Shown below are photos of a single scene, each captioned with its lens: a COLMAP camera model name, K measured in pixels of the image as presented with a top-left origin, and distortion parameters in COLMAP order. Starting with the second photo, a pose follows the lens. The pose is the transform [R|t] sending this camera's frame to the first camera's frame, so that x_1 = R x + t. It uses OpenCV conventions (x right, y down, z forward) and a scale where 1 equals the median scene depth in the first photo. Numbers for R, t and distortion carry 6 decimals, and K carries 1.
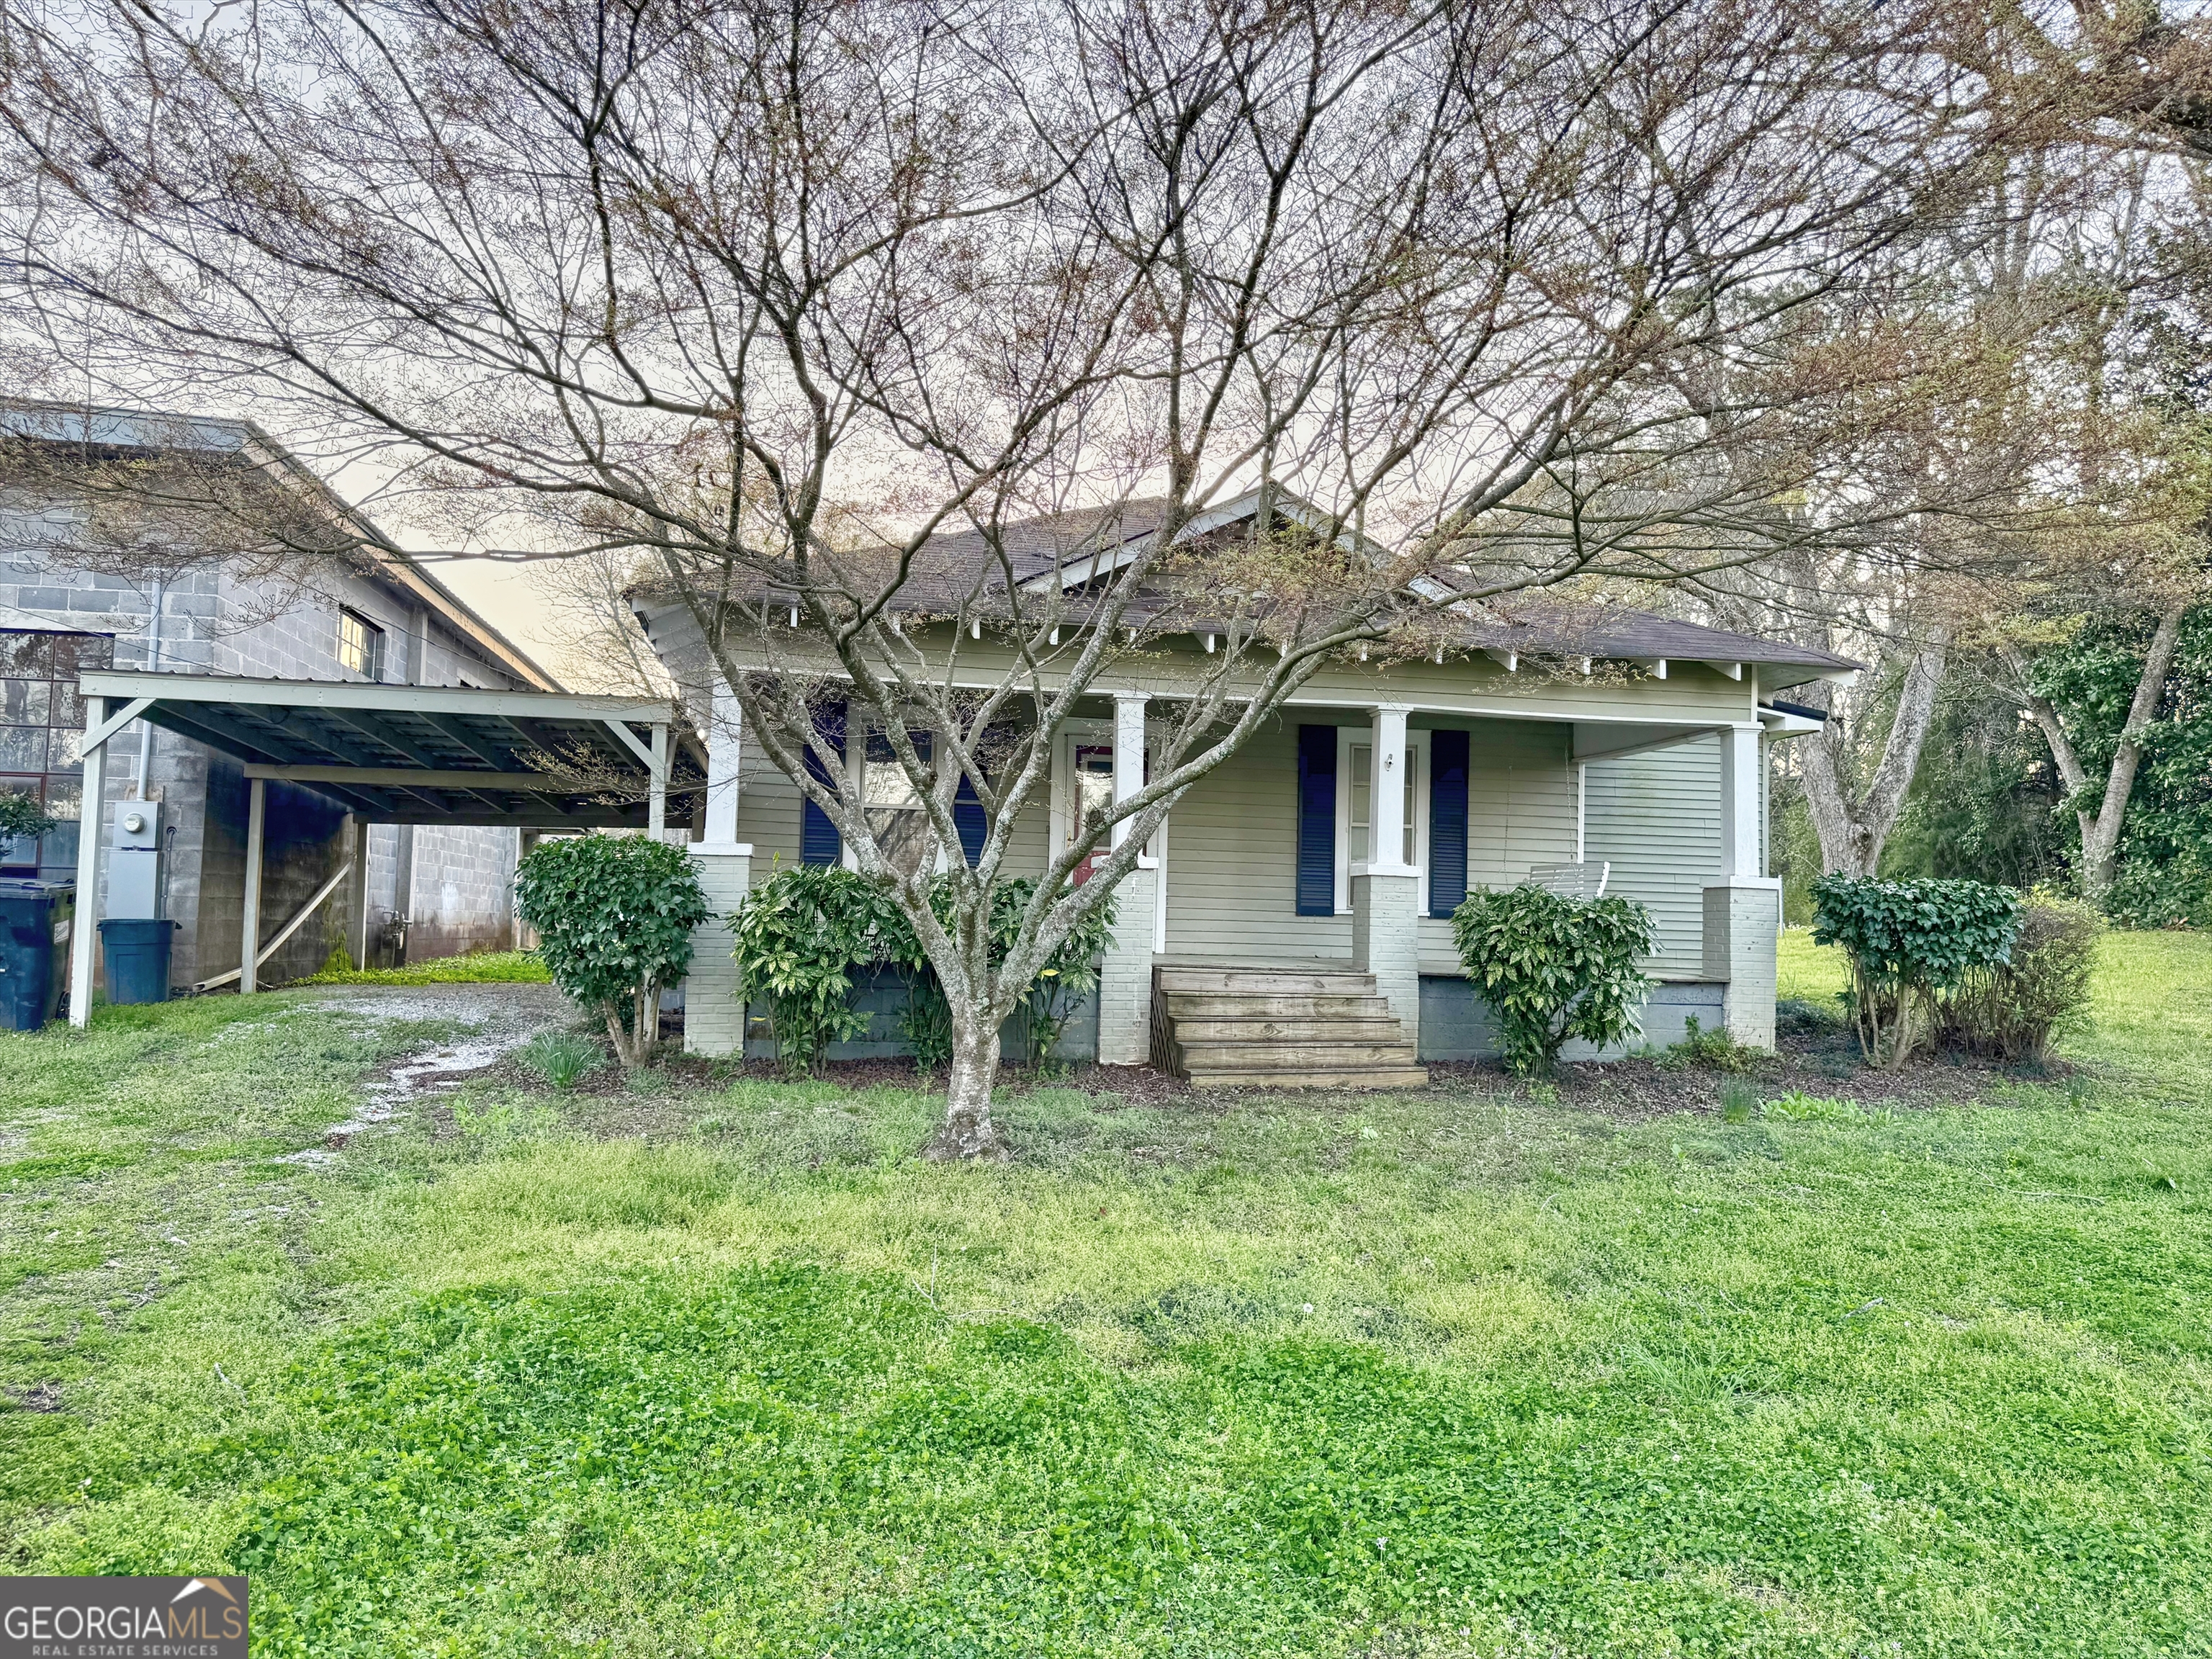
lens RADIAL K [[1564.4, 0, 1101.1], [0, 1564.4, 839.6], [0, 0, 1]] dist [0.004391, 0.000628]
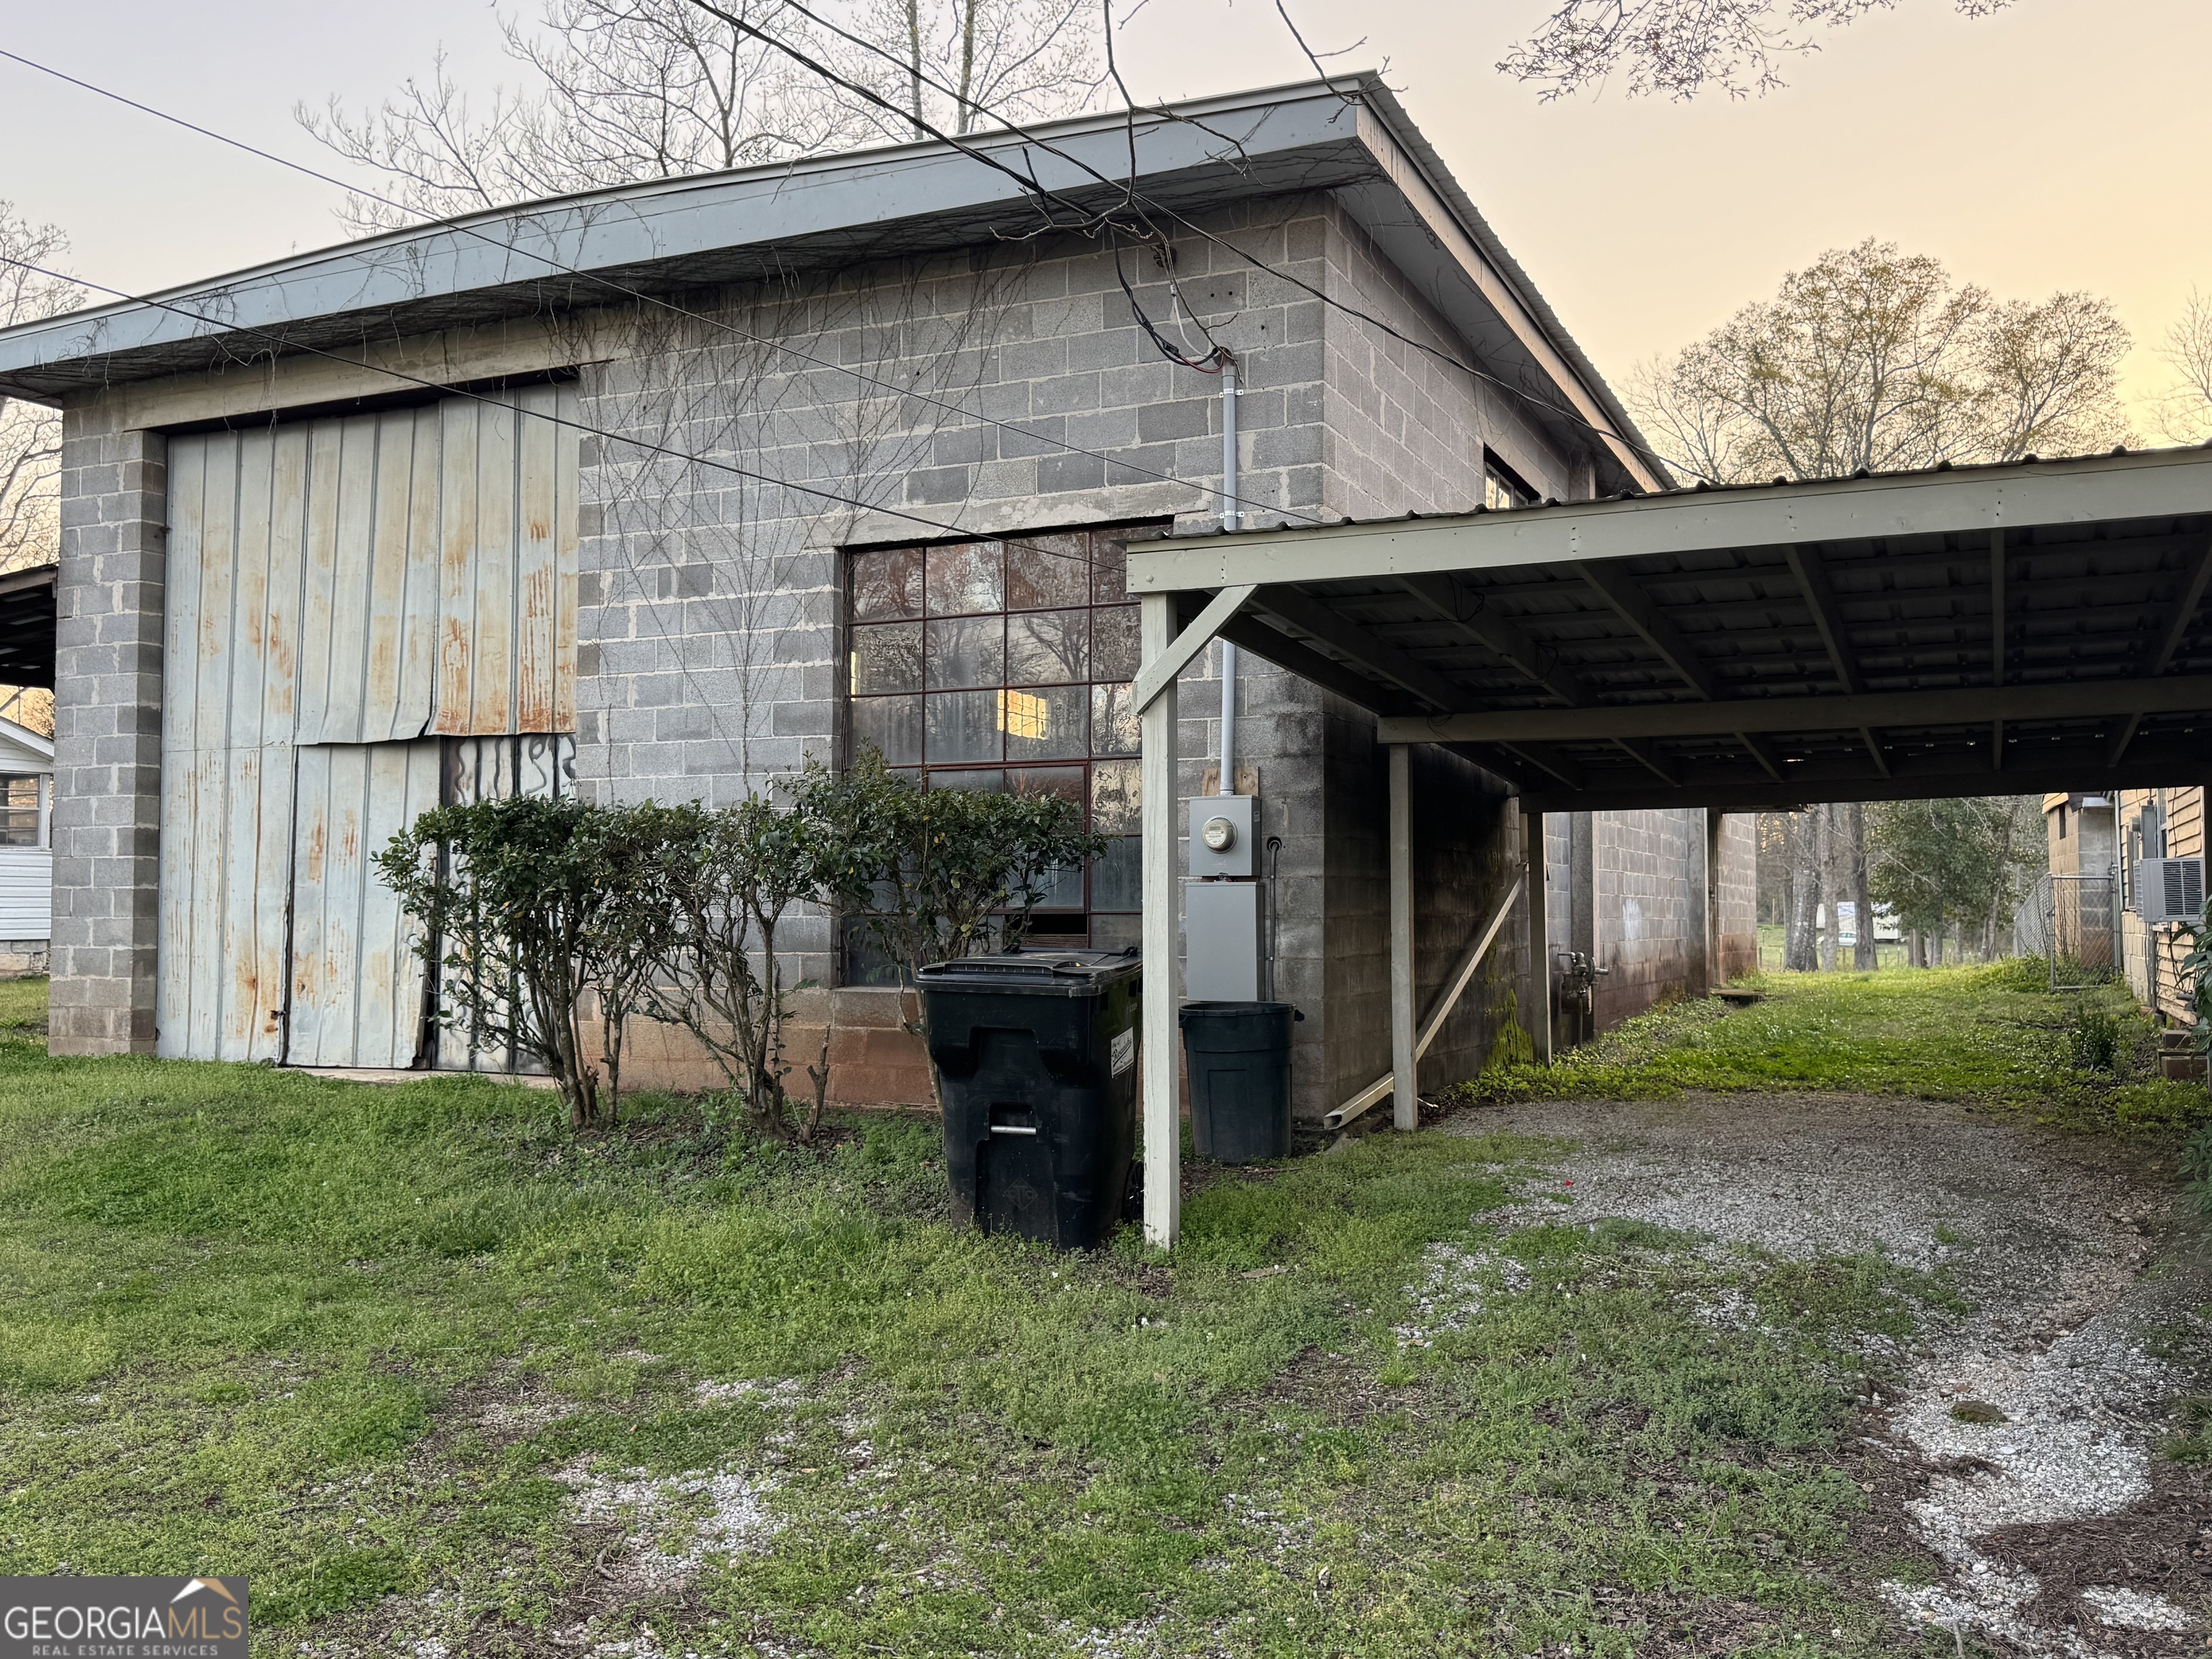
lens RADIAL K [[1935.1, 0, 1105.9], [0, 1935.1, 824.8], [0, 0, 1]] dist [0.003079, 0.000323]
pose [[0.825578, -0.048996, -0.562156, -0.246382], [0.052188, 0.998583, -0.010391, -0.008543], [0.561869, -0.020759, 0.826966, 0.380098]]
